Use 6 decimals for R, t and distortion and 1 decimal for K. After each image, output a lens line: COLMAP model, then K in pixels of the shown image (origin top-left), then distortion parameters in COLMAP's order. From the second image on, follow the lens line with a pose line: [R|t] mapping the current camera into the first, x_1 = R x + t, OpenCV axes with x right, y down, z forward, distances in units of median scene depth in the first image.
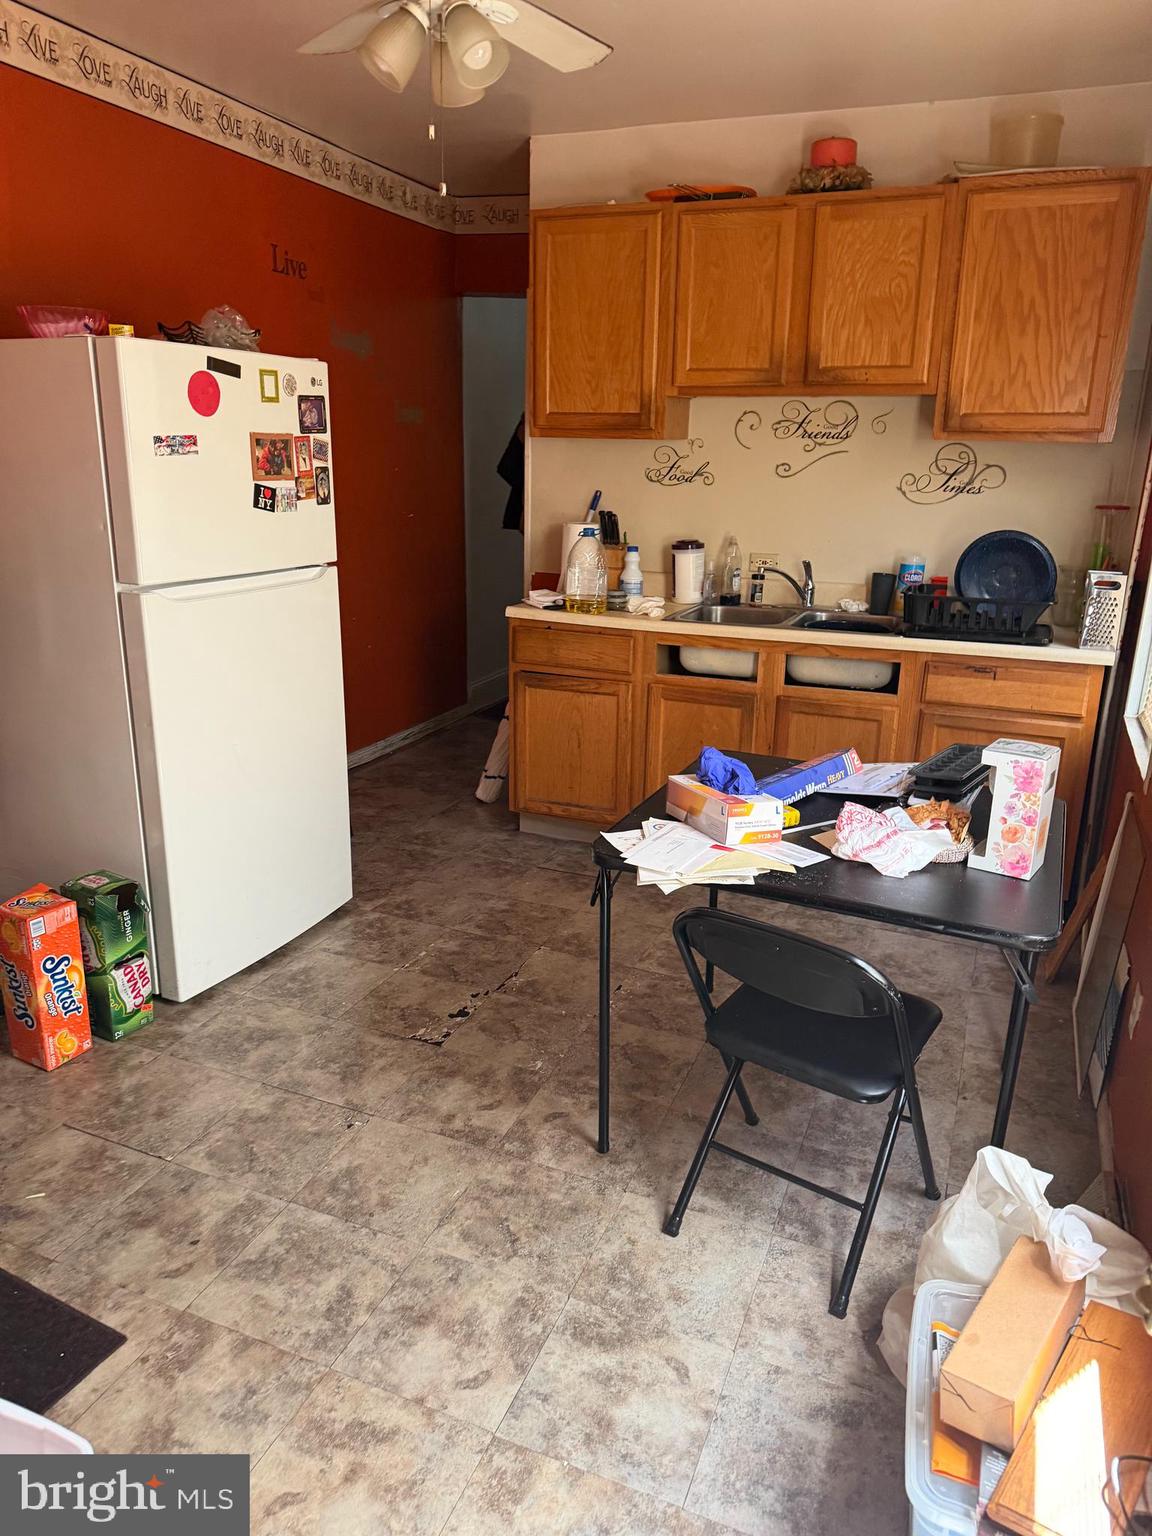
lens RADIAL K [[1077.1, 0, 579.7], [0, 1077.1, 768.4], [0, 0, 1]] dist [-0.063975, -0.004769]
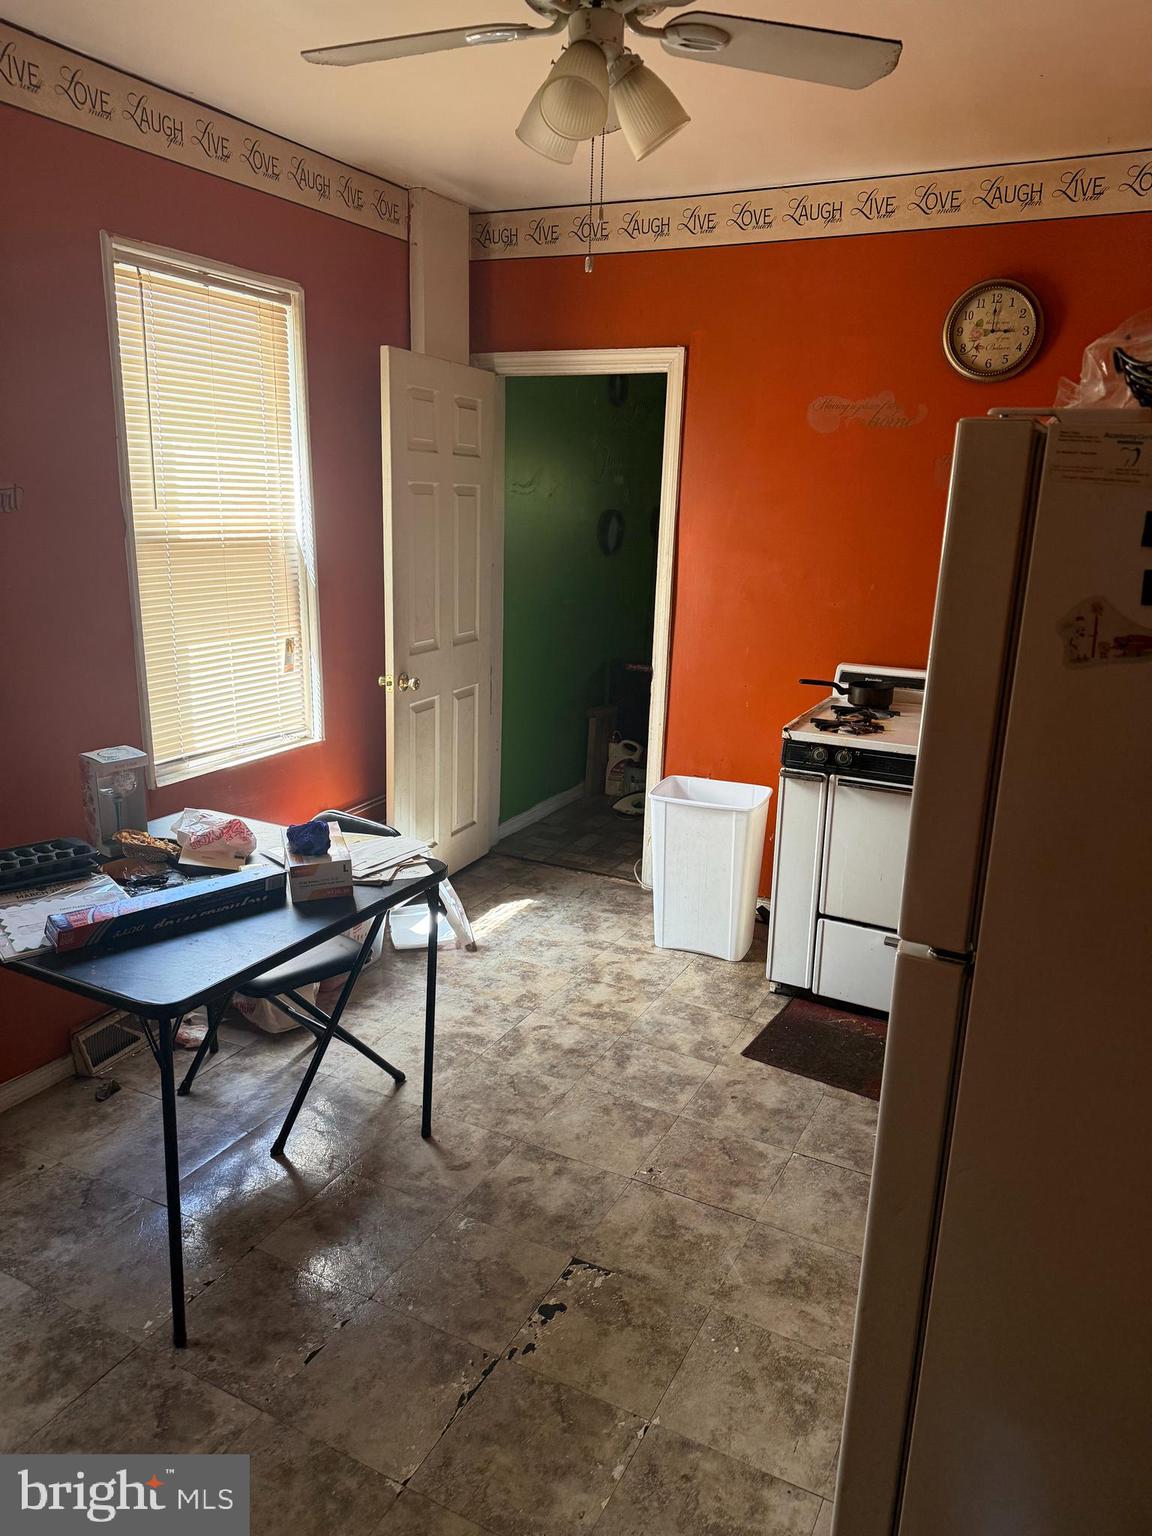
lens RADIAL K [[1077.1, 0, 580.1], [0, 1077.1, 768.9], [0, 0, 1]] dist [-0.063975, -0.004769]
pose [[-0.994976, -0.083459, 0.055302, -0.186395], [-0.043799, 0.859550, 0.509171, -0.619066], [-0.090030, 0.504191, -0.858887, 1.897677]]
